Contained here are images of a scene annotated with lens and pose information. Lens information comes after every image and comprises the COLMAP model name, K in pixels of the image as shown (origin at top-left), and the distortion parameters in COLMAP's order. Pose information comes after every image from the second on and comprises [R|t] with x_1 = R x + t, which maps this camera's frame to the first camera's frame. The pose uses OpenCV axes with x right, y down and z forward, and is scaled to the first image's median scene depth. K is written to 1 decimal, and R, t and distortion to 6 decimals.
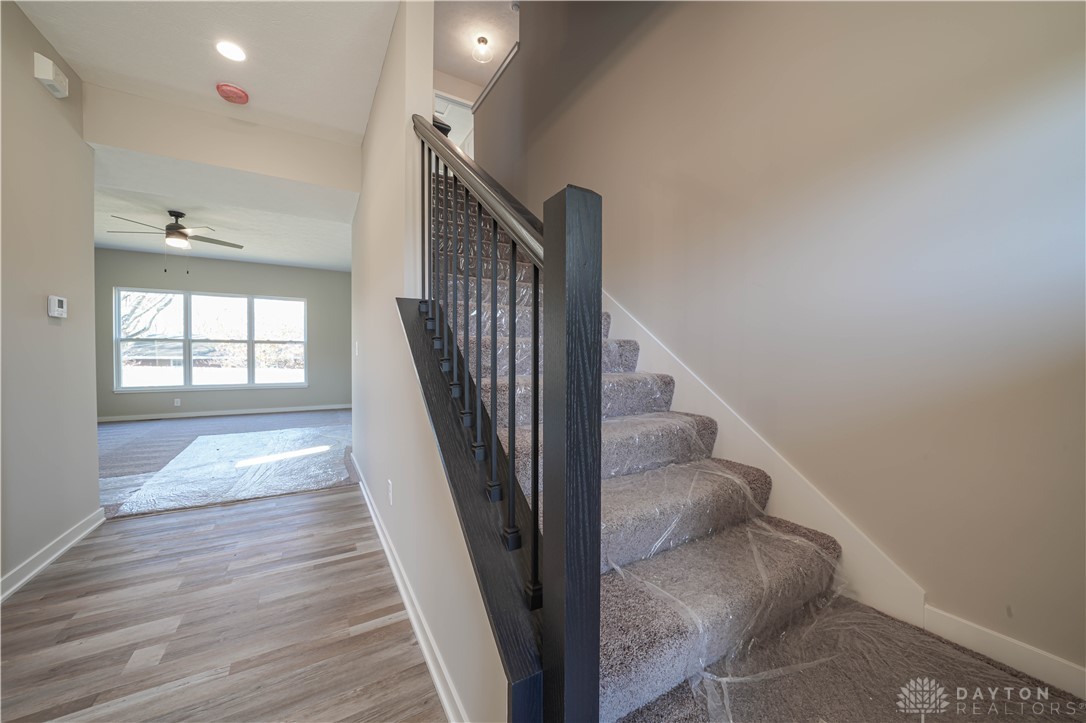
lens RADIAL K [[388.3, 0, 543.0], [0, 388.3, 361.5], [0, 0, 1]] dist [-0.028830, 0.004053]
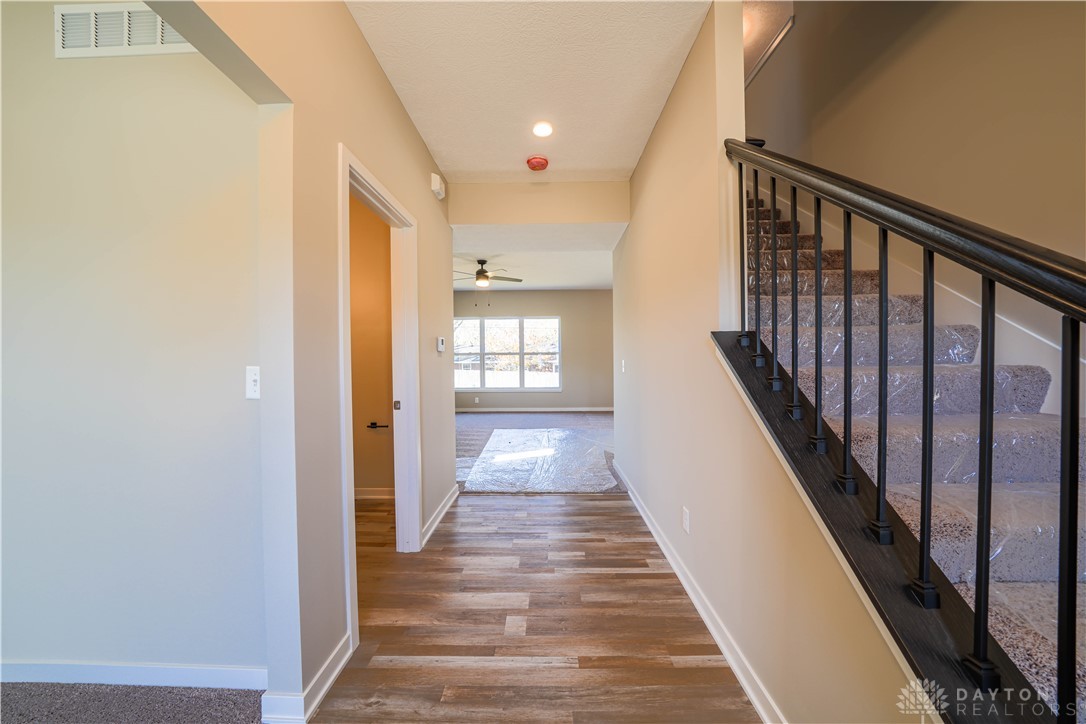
lens RADIAL K [[378.3, 0, 543.0], [0, 378.3, 362.0], [0, 0, 1]] dist [-0.026246, 0.000223]
pose [[0.847429, -0.005949, -0.530875, -0.161331], [0.004084, 0.999981, -0.004686, -0.058346], [0.530893, 0.001803, 0.847437, -0.021755]]
